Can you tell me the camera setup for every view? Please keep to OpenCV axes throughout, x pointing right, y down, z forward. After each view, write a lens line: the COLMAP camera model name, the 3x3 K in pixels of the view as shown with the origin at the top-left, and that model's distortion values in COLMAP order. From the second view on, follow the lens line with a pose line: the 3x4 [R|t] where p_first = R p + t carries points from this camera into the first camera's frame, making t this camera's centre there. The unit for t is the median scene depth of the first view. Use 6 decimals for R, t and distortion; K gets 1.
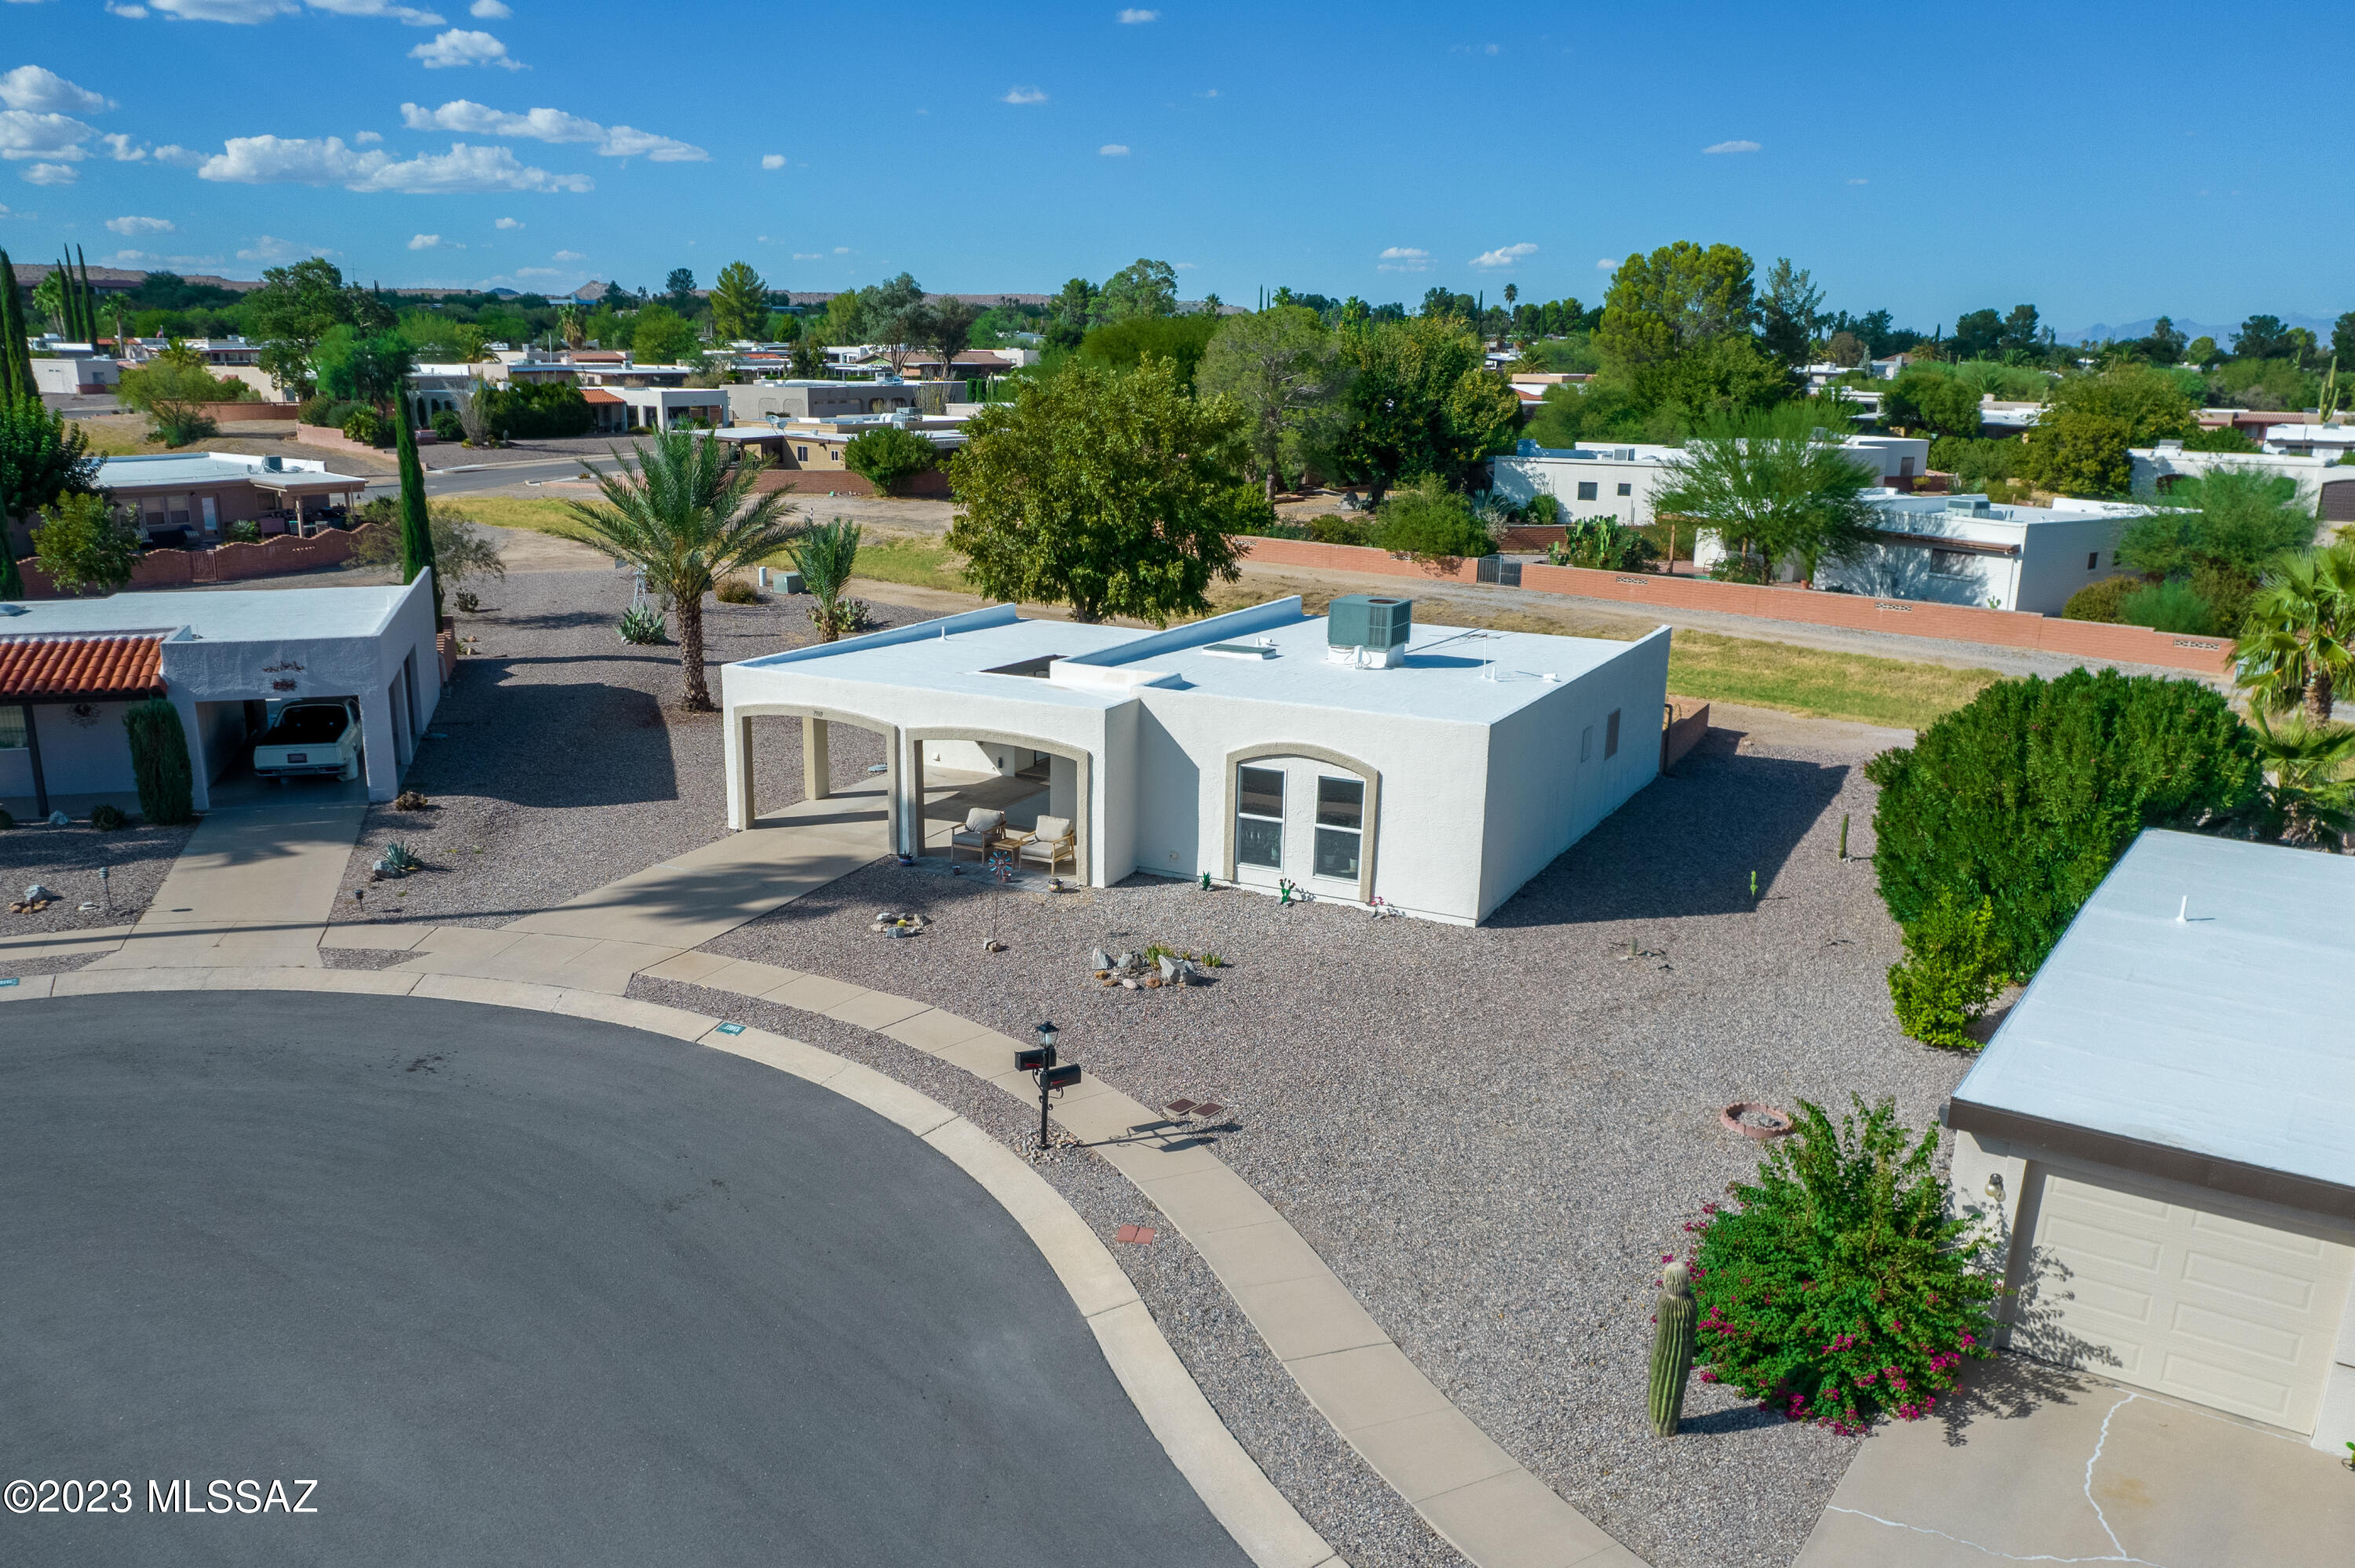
lens RADIAL K [[1850.3, 0, 1128.3], [0, 1850.3, 908.5], [0, 0, 1]] dist [-0.060320, 0.032605]
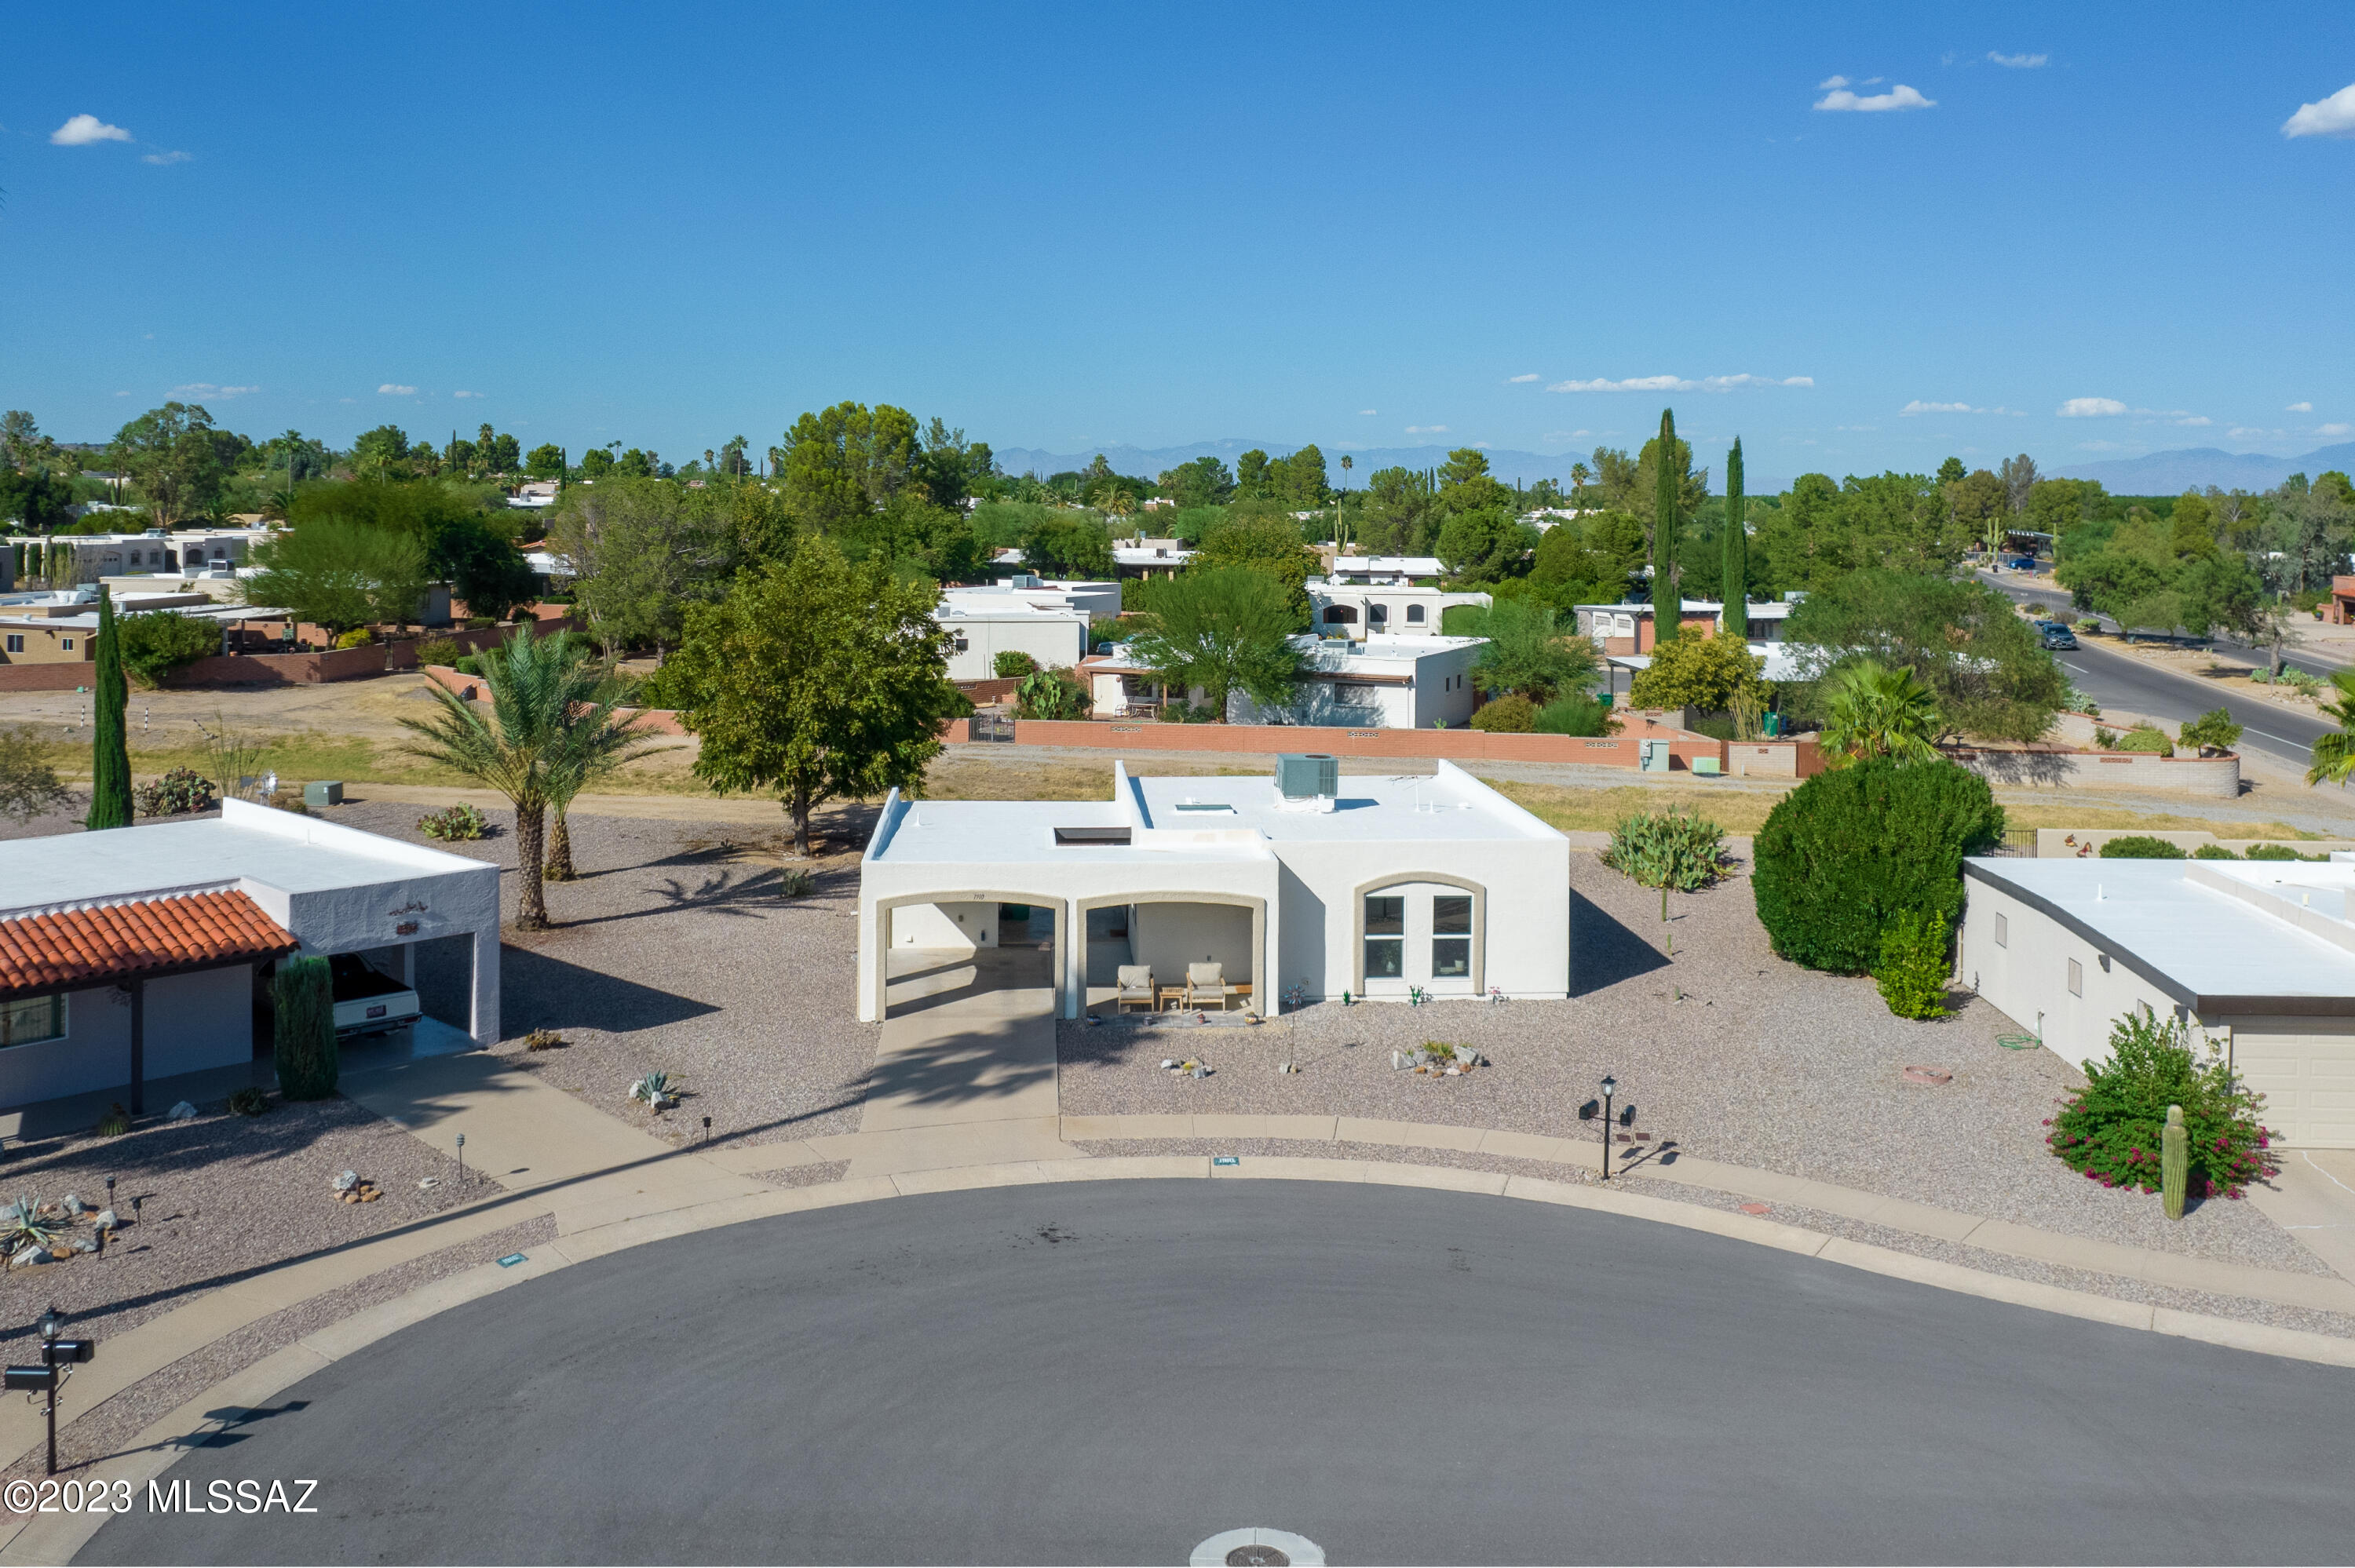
lens RADIAL K [[2058.8, 0, 1217.5], [0, 2058.8, 490.9], [0, 0, 1]] dist [-0.048643, -0.002982]
pose [[0.835527, -0.002773, 0.549443, -0.730967], [0.161227, 0.957205, -0.240343, -0.022487], [-0.525263, 0.289398, 0.800217, -0.104133]]
